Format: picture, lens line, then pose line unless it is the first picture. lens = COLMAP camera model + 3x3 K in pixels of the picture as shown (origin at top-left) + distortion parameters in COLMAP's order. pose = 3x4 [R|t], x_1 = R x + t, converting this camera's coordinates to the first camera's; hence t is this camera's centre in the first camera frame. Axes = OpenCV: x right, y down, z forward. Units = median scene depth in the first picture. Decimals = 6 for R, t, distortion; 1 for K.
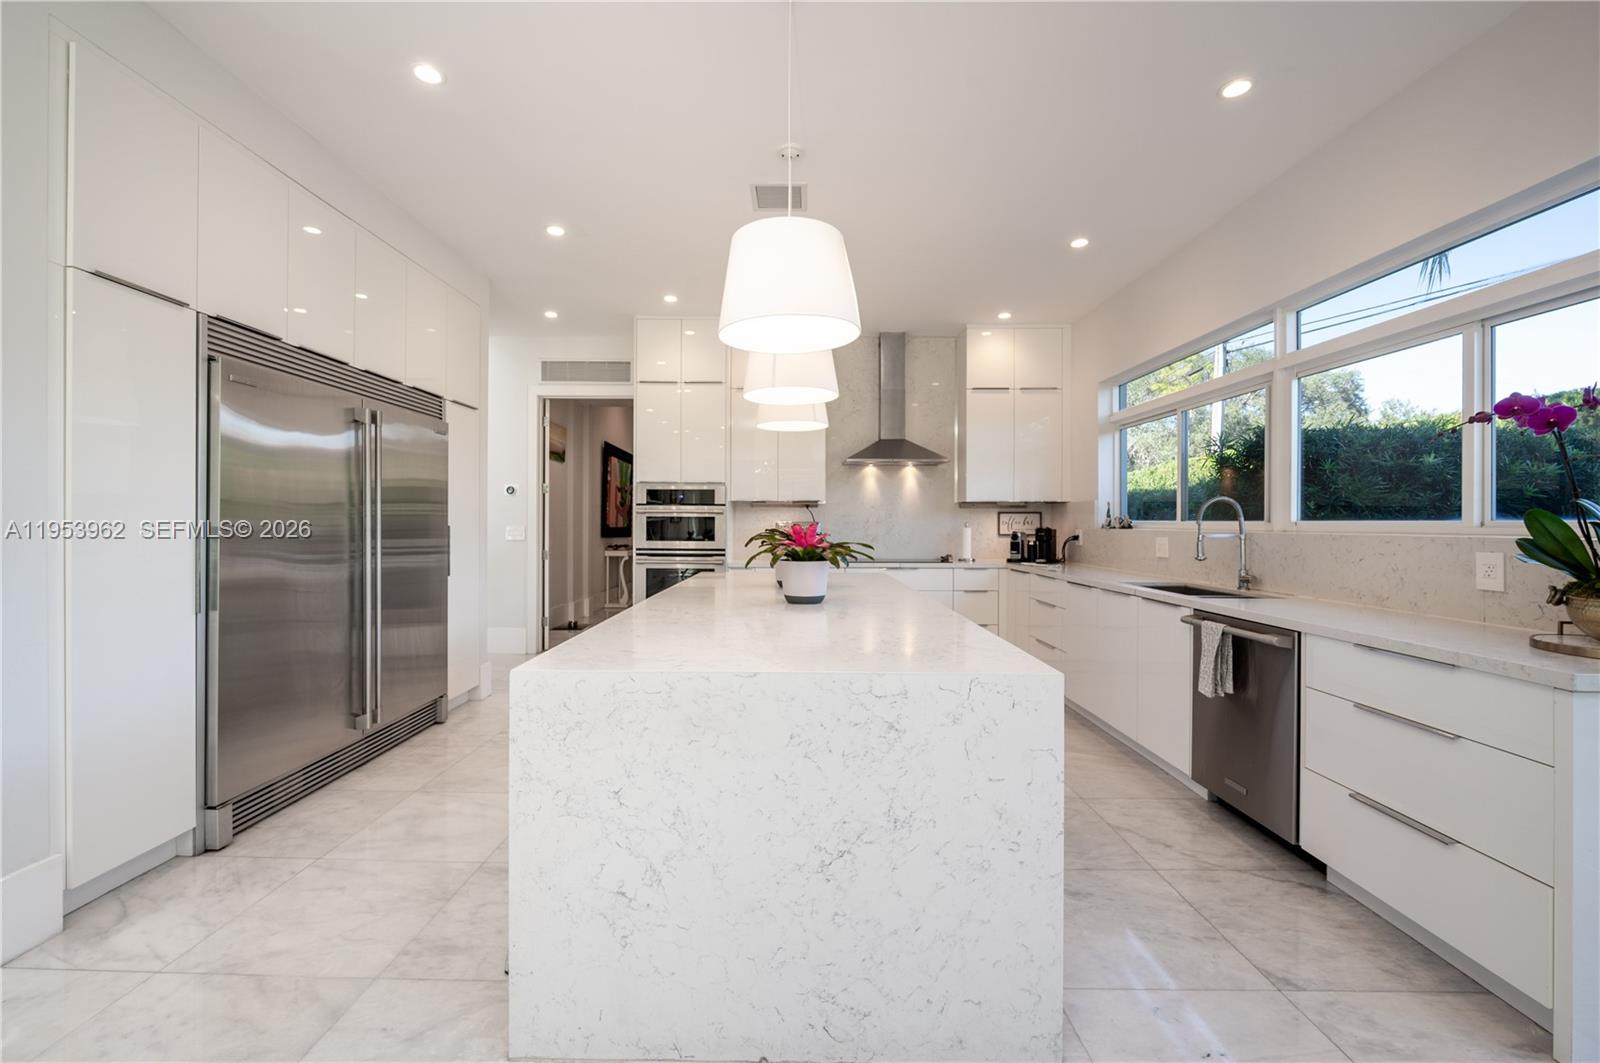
lens RADIAL K [[635.2, 0, 795.1], [0, 635.2, 523.8], [0, 0, 1]] dist [-0.000864, -0.006711]
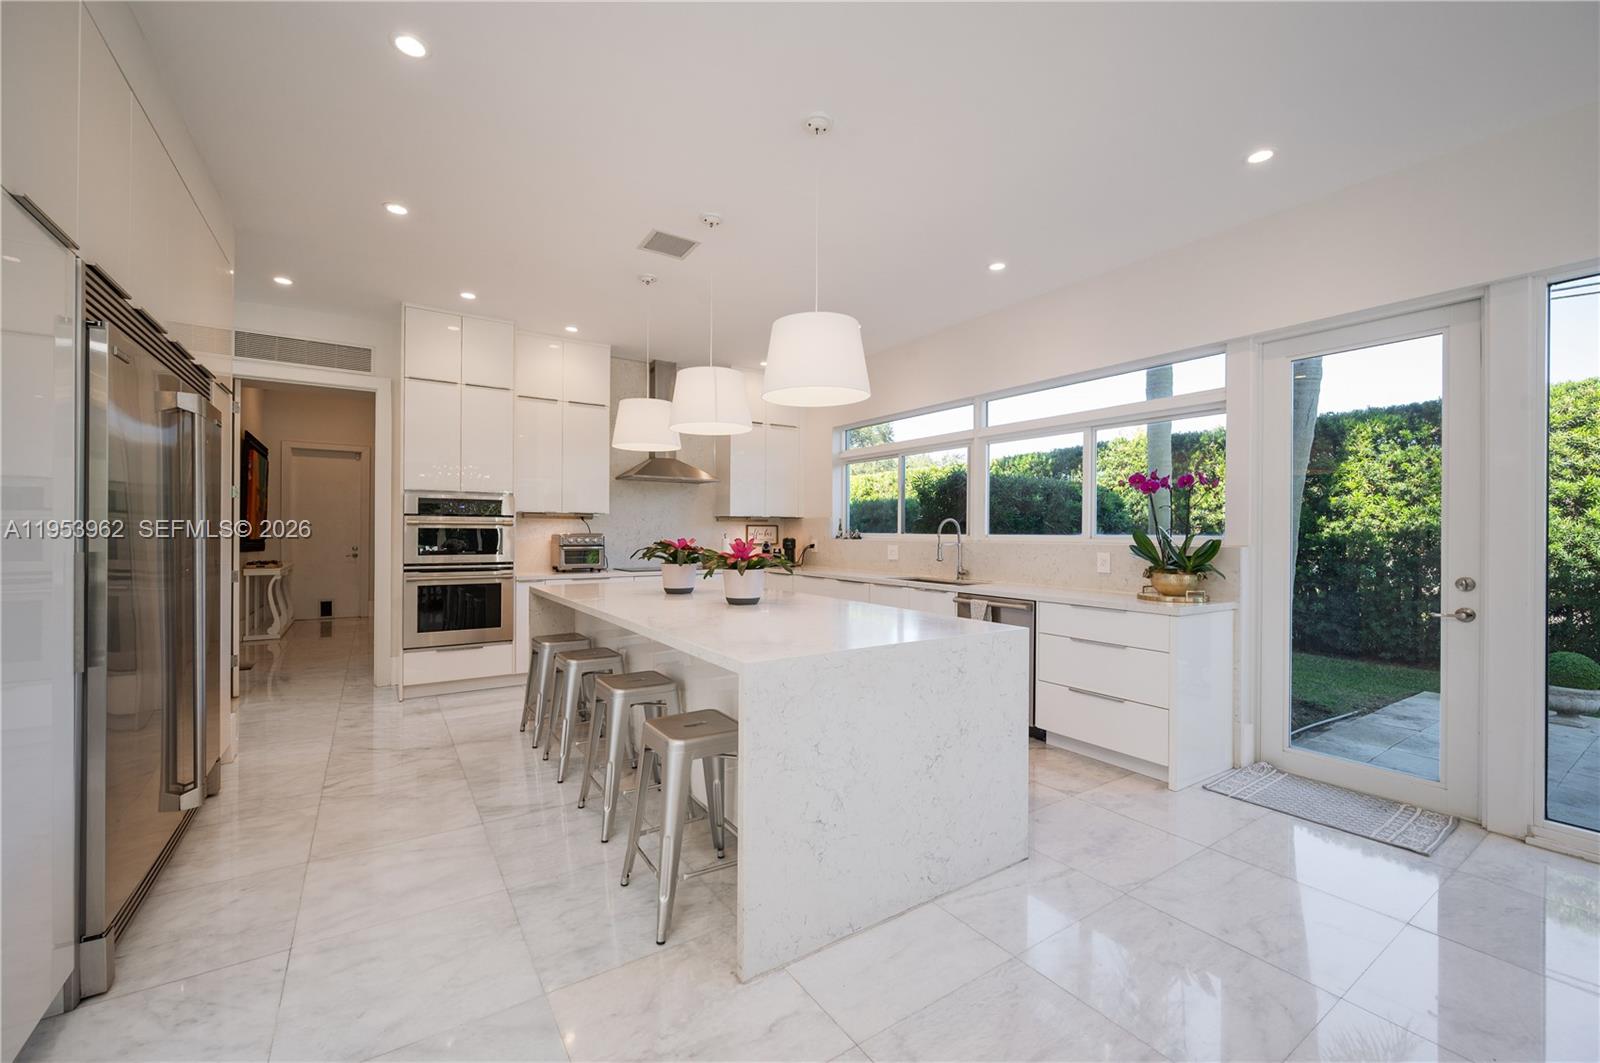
lens RADIAL K [[632.4, 0, 762.8], [0, 632.4, 527.7], [0, 0, 1]] dist [-0.001095, 0.000004]
pose [[0.839440, 0.002116, 0.543449, -0.518500], [0.000793, 0.999987, -0.005119, -0.012580], [-0.543452, 0.004728, 0.839427, -0.024995]]
